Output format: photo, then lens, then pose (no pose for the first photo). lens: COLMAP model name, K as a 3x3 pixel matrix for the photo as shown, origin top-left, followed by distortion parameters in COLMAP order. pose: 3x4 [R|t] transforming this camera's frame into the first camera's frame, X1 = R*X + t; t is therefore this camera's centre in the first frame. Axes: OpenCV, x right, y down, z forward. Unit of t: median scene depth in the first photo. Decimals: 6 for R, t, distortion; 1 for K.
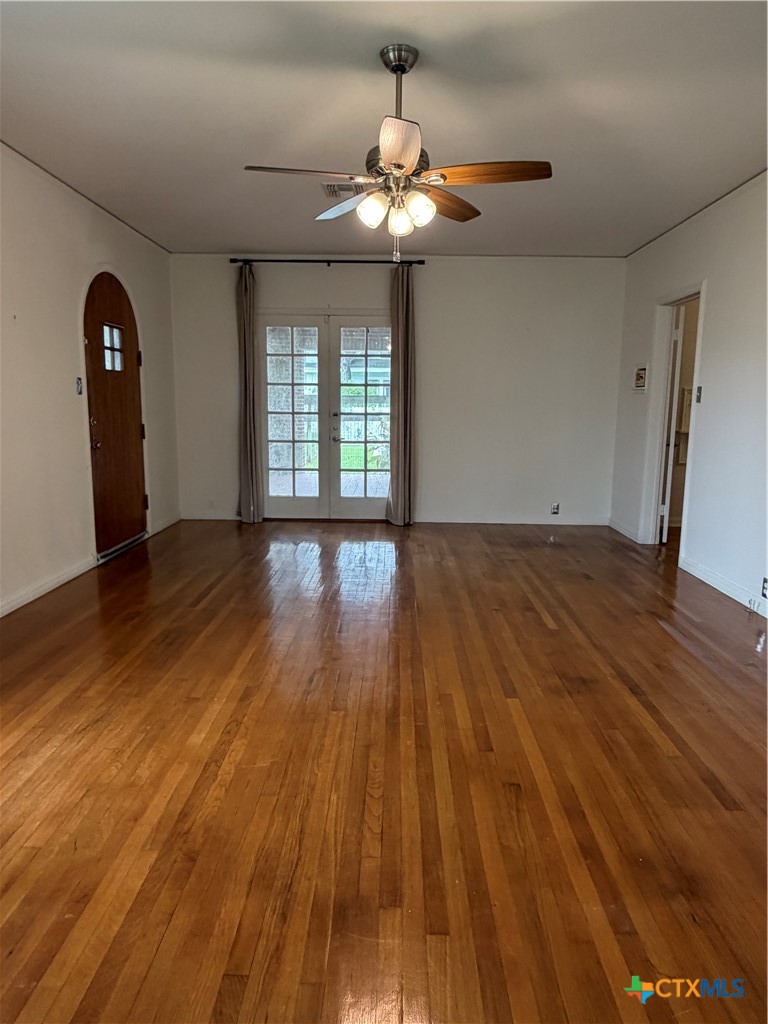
lens RADIAL K [[654.7, 0, 383.9], [0, 654.7, 510.1], [0, 0, 1]] dist [-0.001227, 0.003999]
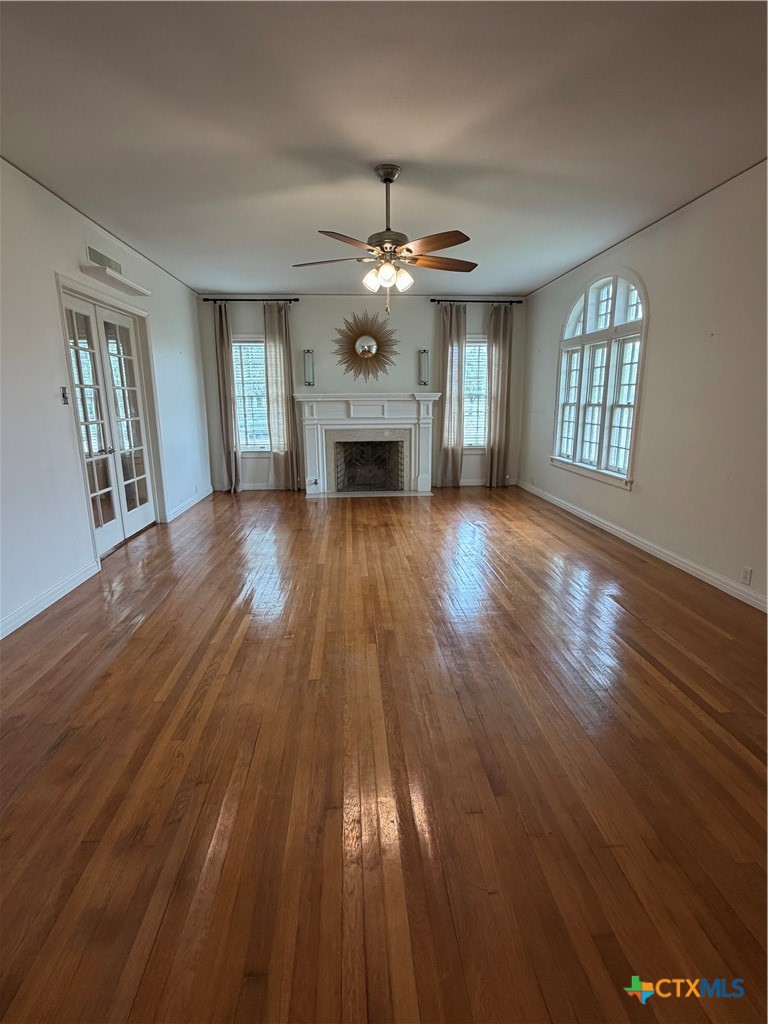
lens RADIAL K [[496.2, 0, 383.6], [0, 496.2, 511.8], [0, 0, 1]] dist [-0.010302, 0.003166]
pose [[-0.996252, 0.015200, -0.085155, 0.156257], [-0.018138, 0.925845, 0.377468, -0.449368], [0.084578, 0.377598, -0.922099, 2.613319]]
